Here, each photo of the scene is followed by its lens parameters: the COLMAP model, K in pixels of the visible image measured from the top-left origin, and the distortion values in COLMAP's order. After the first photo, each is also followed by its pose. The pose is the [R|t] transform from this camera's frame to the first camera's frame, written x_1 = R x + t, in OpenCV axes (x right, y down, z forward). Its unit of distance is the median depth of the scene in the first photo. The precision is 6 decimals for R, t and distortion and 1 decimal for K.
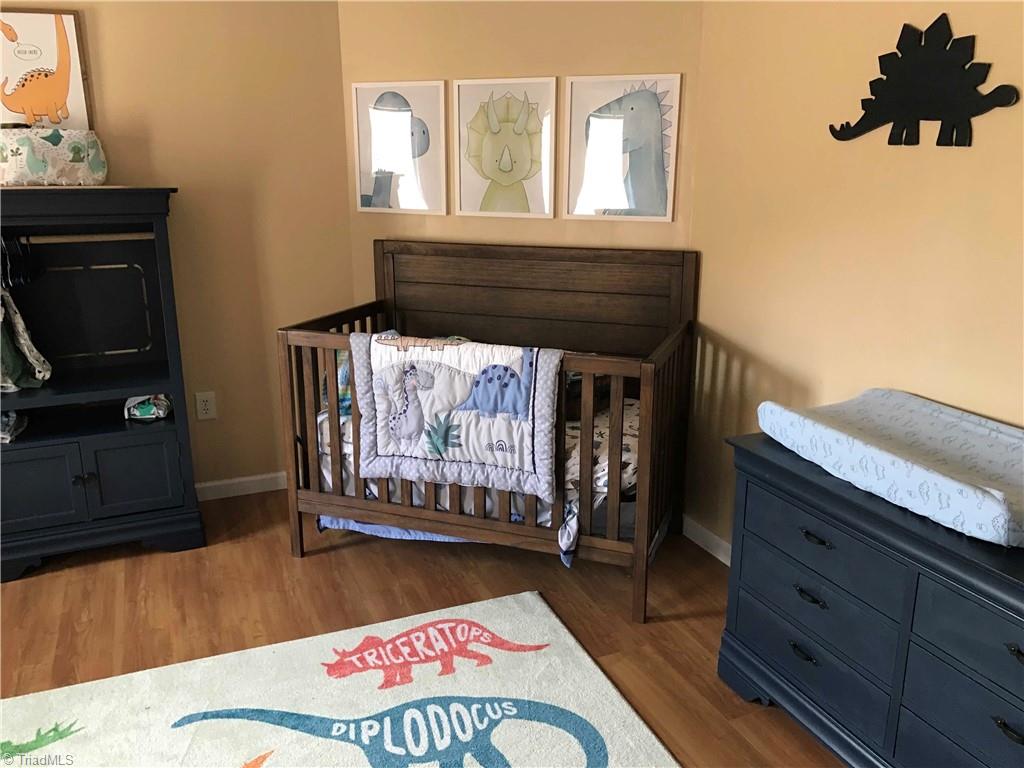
lens RADIAL K [[835.1, 0, 513.0], [0, 835.1, 382.2], [0, 0, 1]] dist [0.046609, -0.073954]
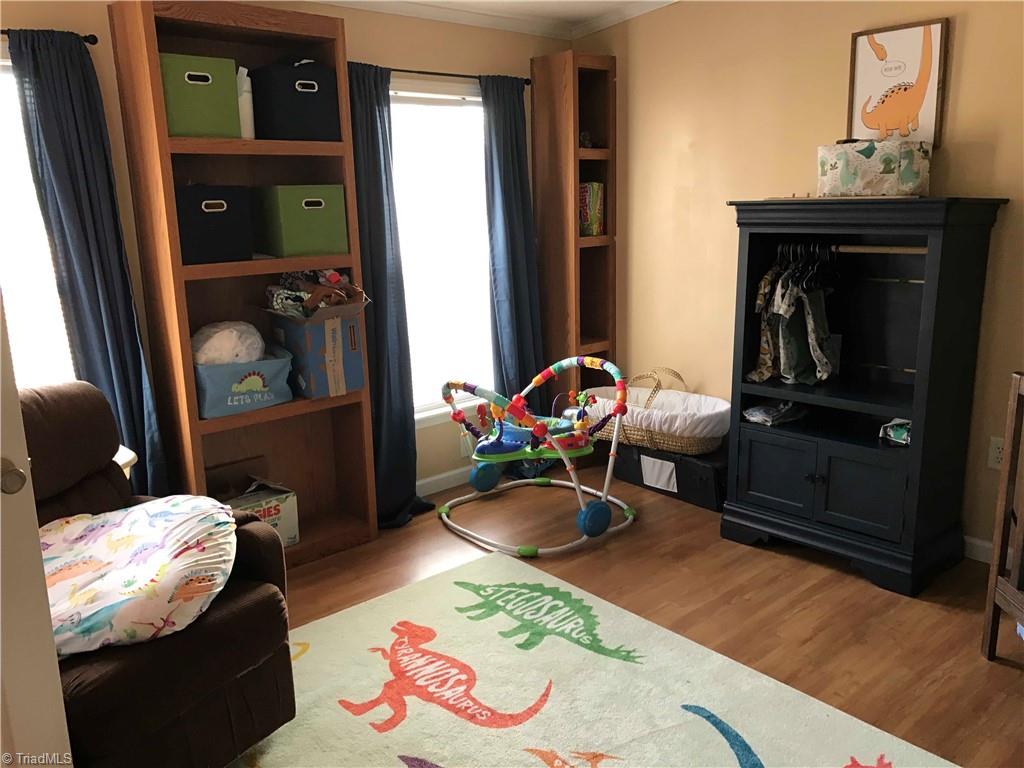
lens RADIAL K [[835.1, 0, 513.0], [0, 835.1, 382.2], [0, 0, 1]] dist [0.046609, -0.073954]
pose [[0.316479, 0.193845, -0.928582, 0.314104], [-0.223127, 0.966645, 0.125745, -0.047826], [0.921984, 0.167396, 0.349175, 0.279228]]
